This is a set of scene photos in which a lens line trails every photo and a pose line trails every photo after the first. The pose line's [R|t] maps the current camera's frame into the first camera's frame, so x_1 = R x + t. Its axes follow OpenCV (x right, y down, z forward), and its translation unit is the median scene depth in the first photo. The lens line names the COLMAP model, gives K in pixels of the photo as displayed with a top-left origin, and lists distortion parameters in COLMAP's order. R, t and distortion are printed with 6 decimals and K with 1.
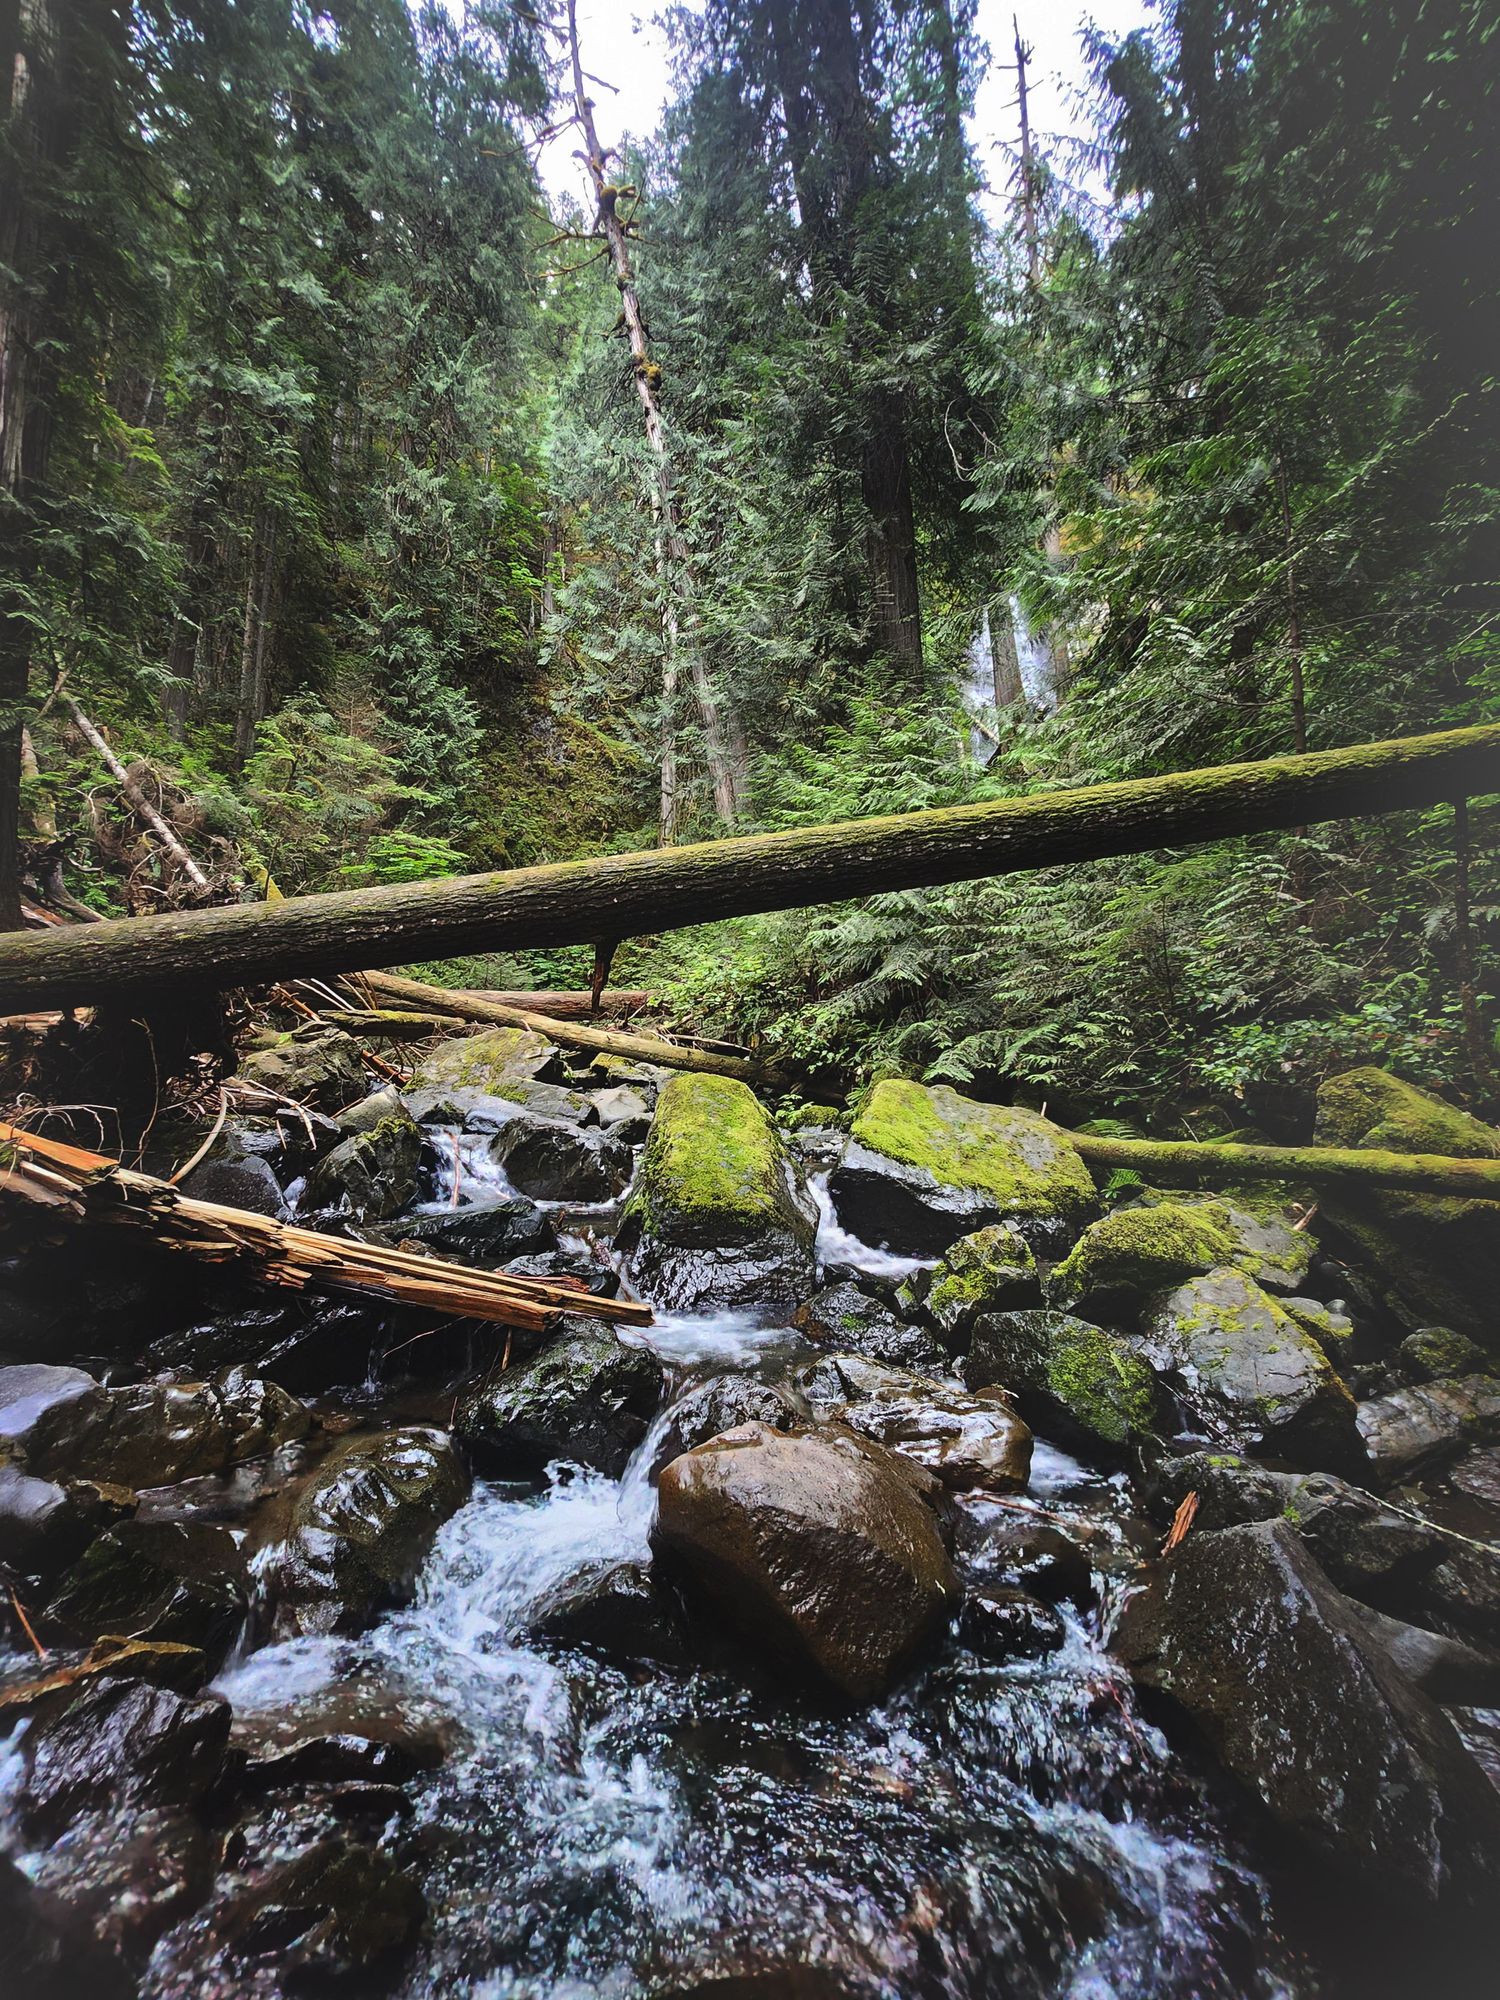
lens RADIAL K [[894.4, 0, 748.2], [0, 894.4, 1006.3], [0, 0, 1]] dist [-0.019004, -0.000259]
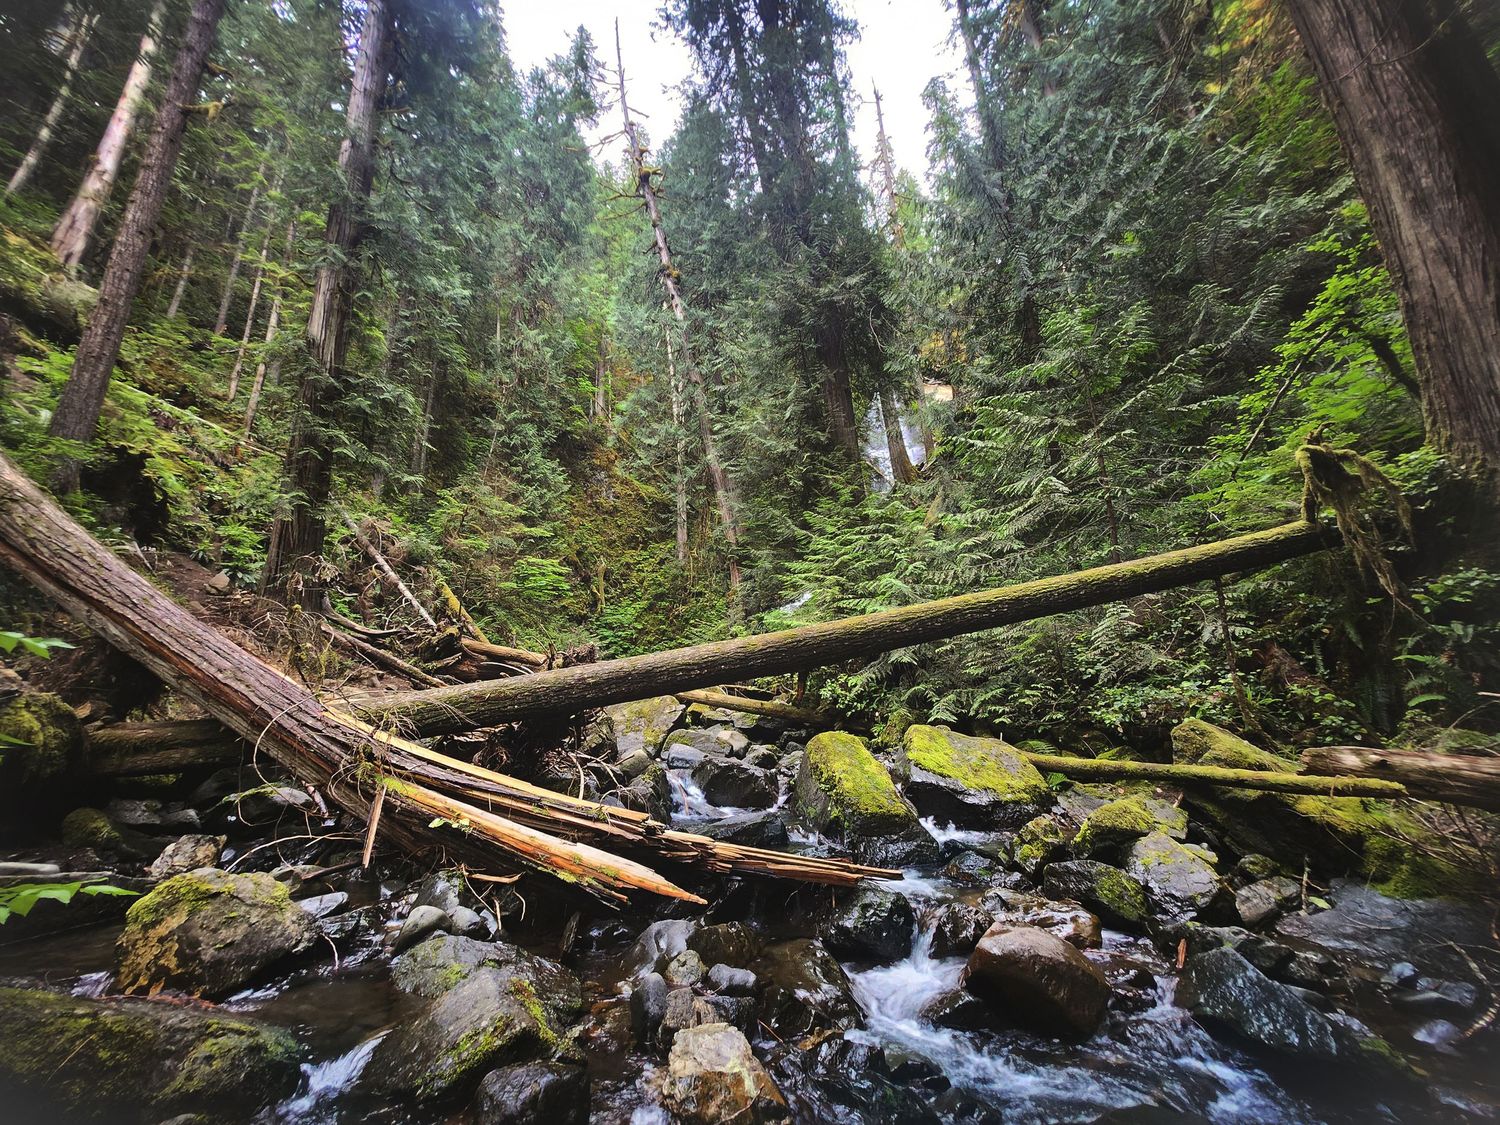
lens RADIAL K [[598.4, 0, 751.1], [0, 598.4, 570.7], [0, 0, 1]] dist [-0.020687, 0.000042]
pose [[0.997837, -0.034191, 0.056137, -0.084906], [0.041045, 0.991196, -0.125879, -0.032370], [-0.051339, 0.127911, 0.990456, -0.072796]]
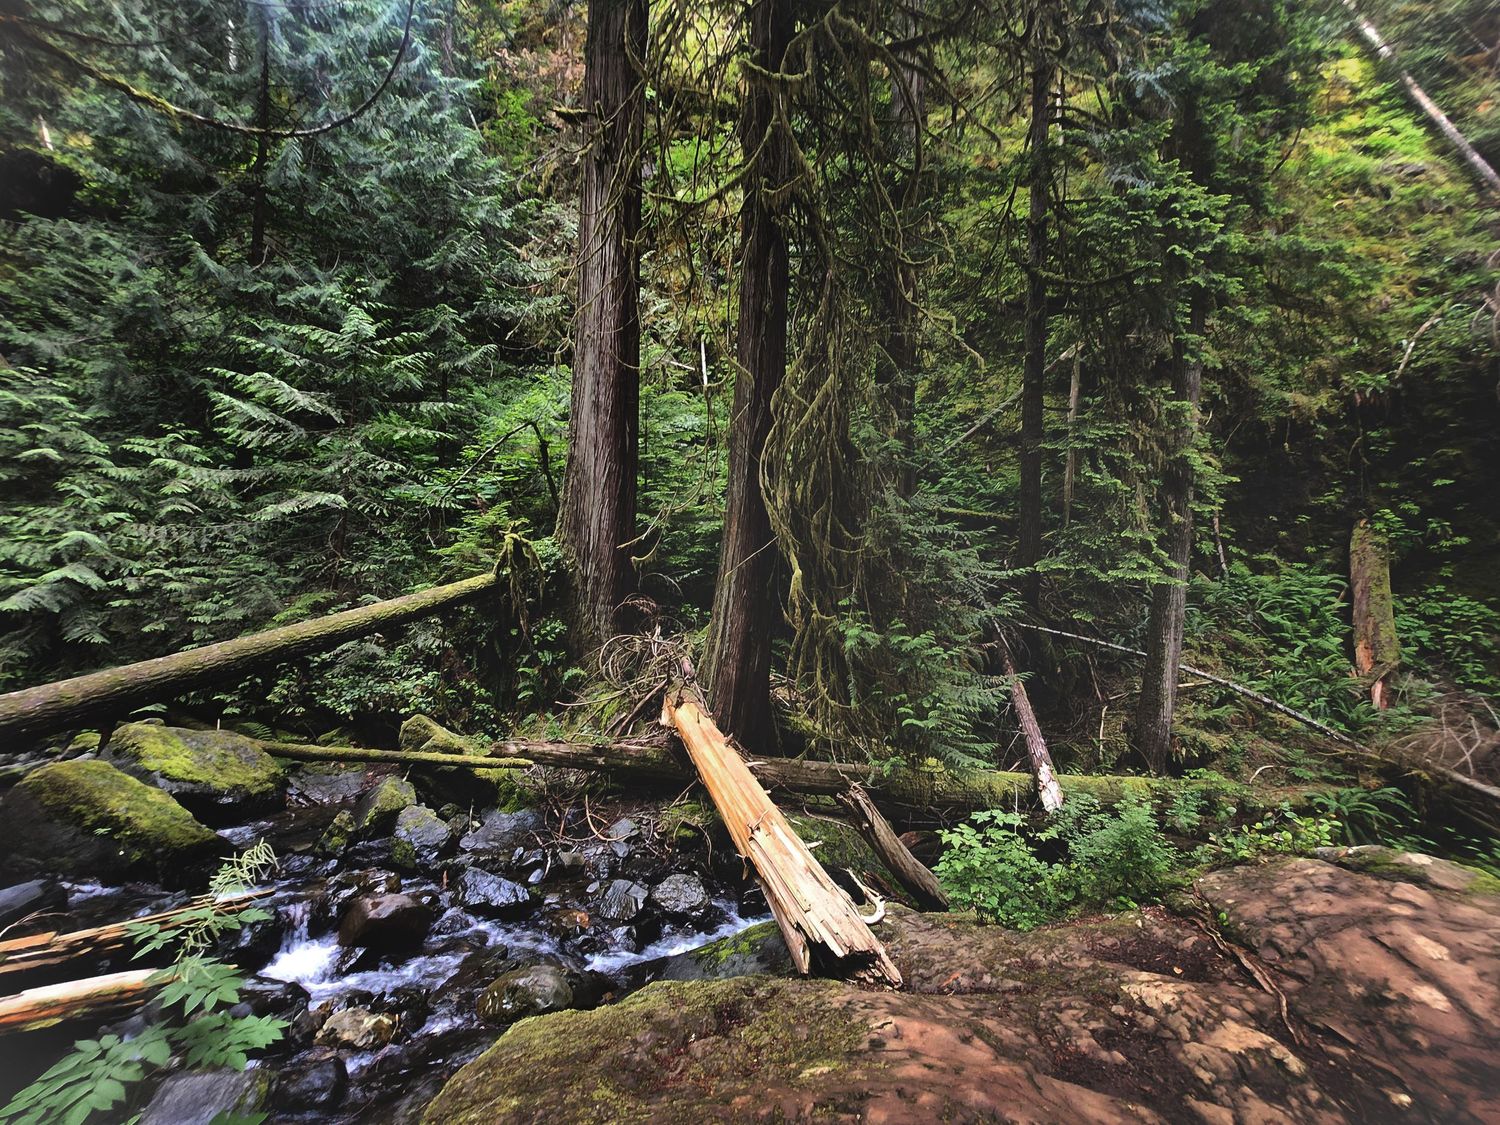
lens RADIAL K [[688.0, 0, 750.0], [0, 688.0, 562.5], [0, 0, 1]] dist [-0.015662, 0.000220]
pose [[0.231747, 0.037285, 0.972061, -0.296588], [-0.142049, 0.989851, -0.004102, -0.136209], [-0.962349, -0.137130, 0.234691, -0.118938]]
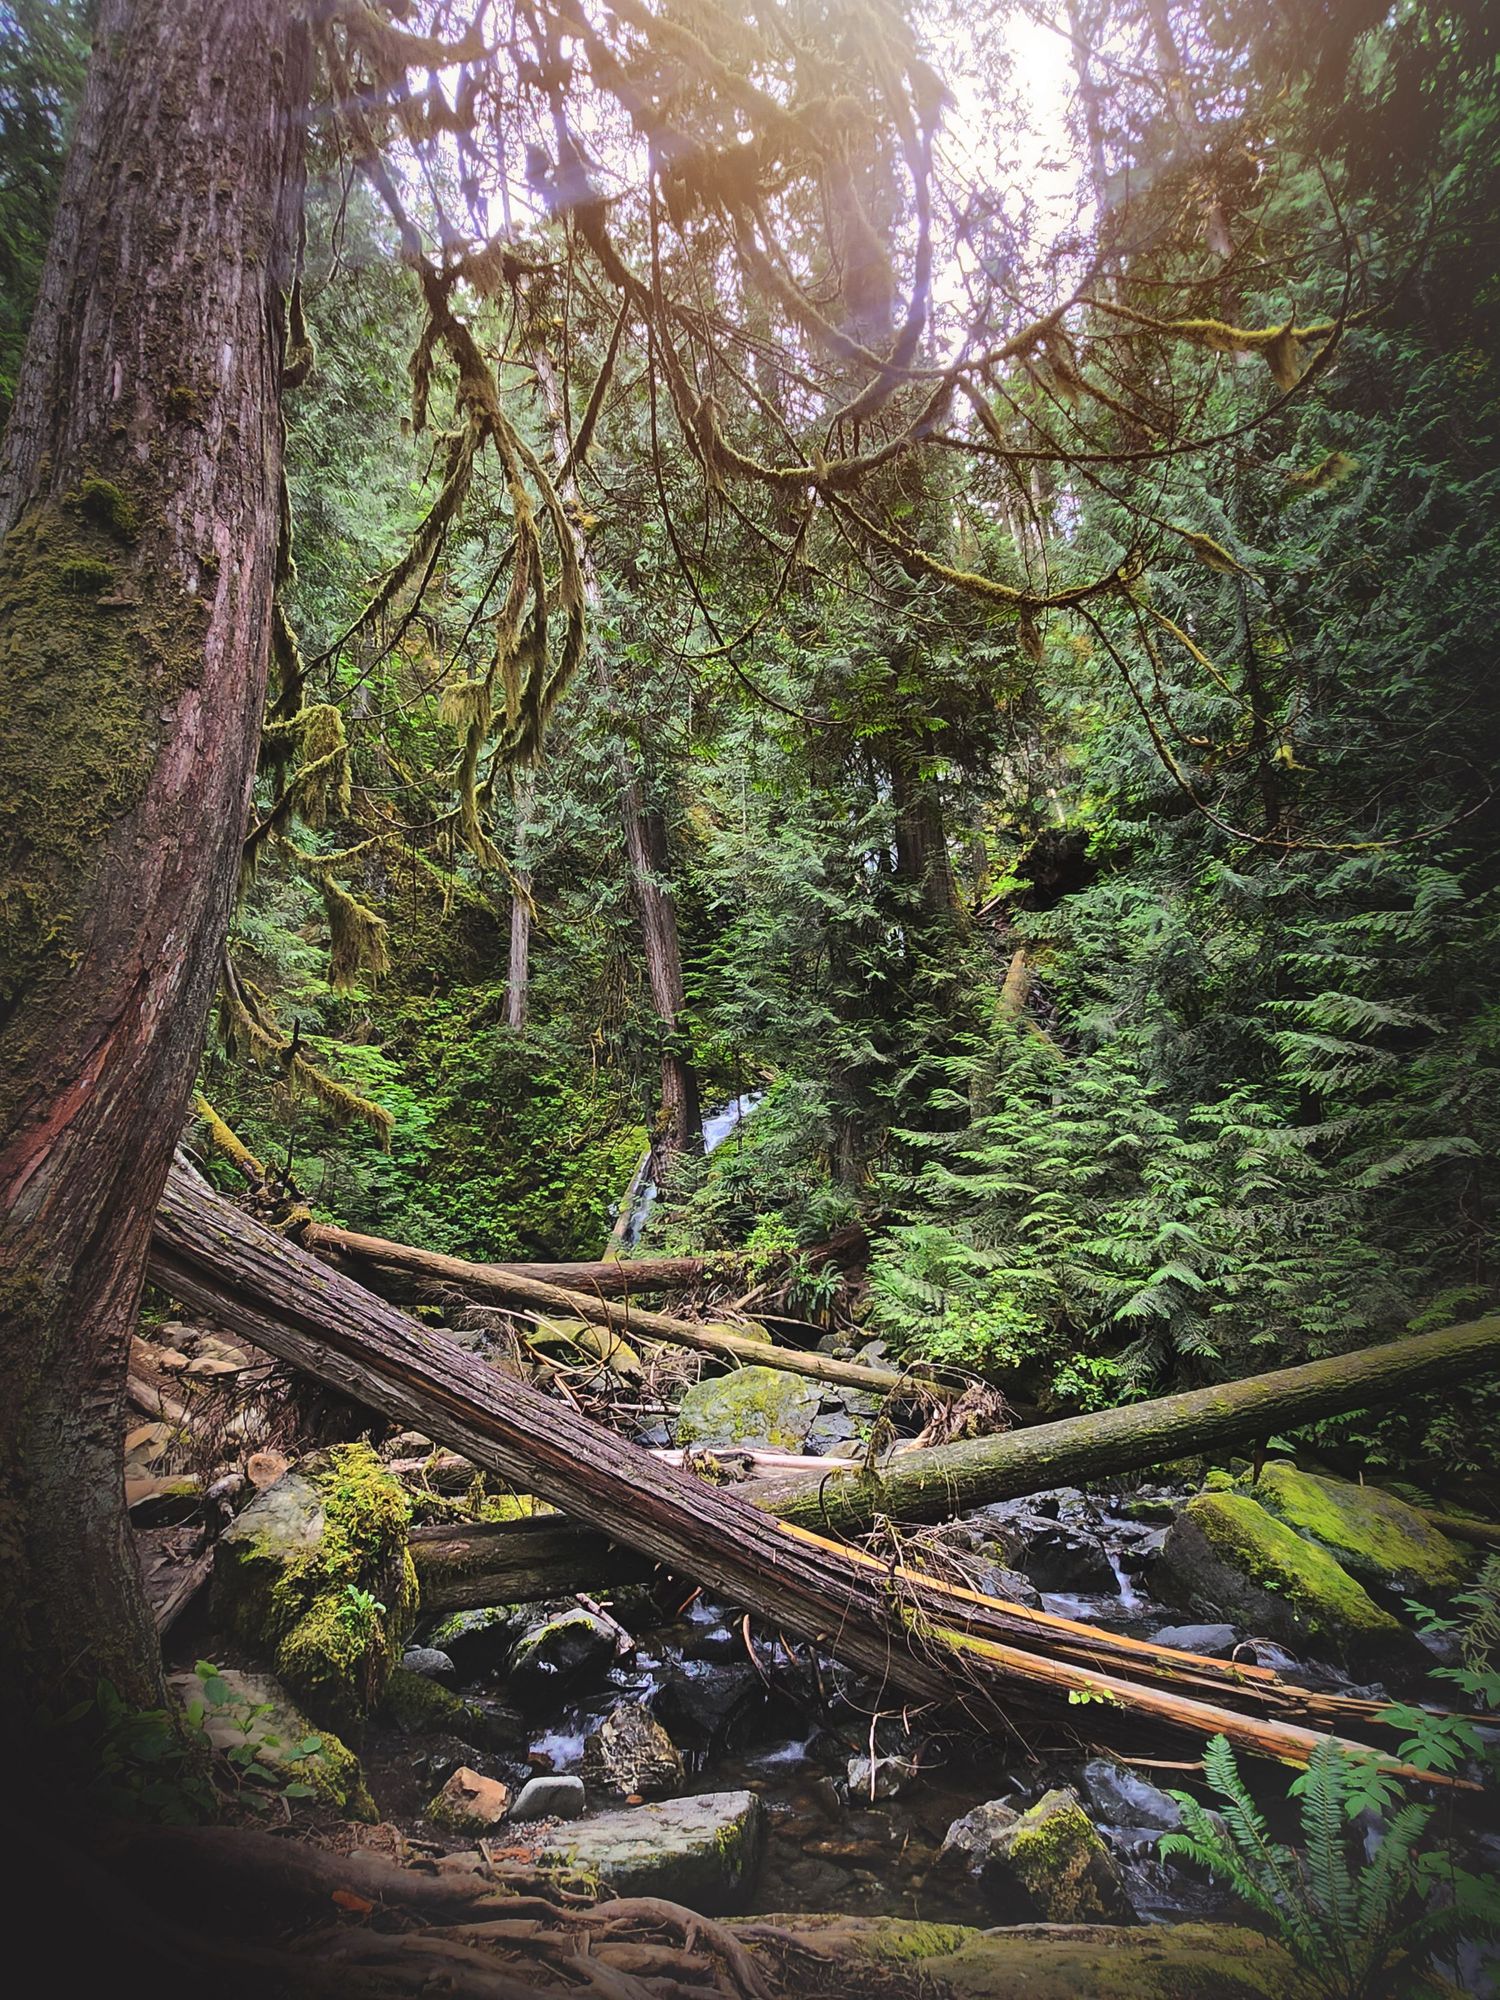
lens RADIAL K [[1125.5, 0, 739.1], [0, 1125.5, 1006.9], [0, 0, 1]] dist [-0.016704, -0.000380]
pose [[0.971661, 0.044771, 0.232100, -0.365924], [-0.014809, 0.991500, -0.129261, -0.131379], [-0.235914, 0.122161, 0.964065, -0.165048]]
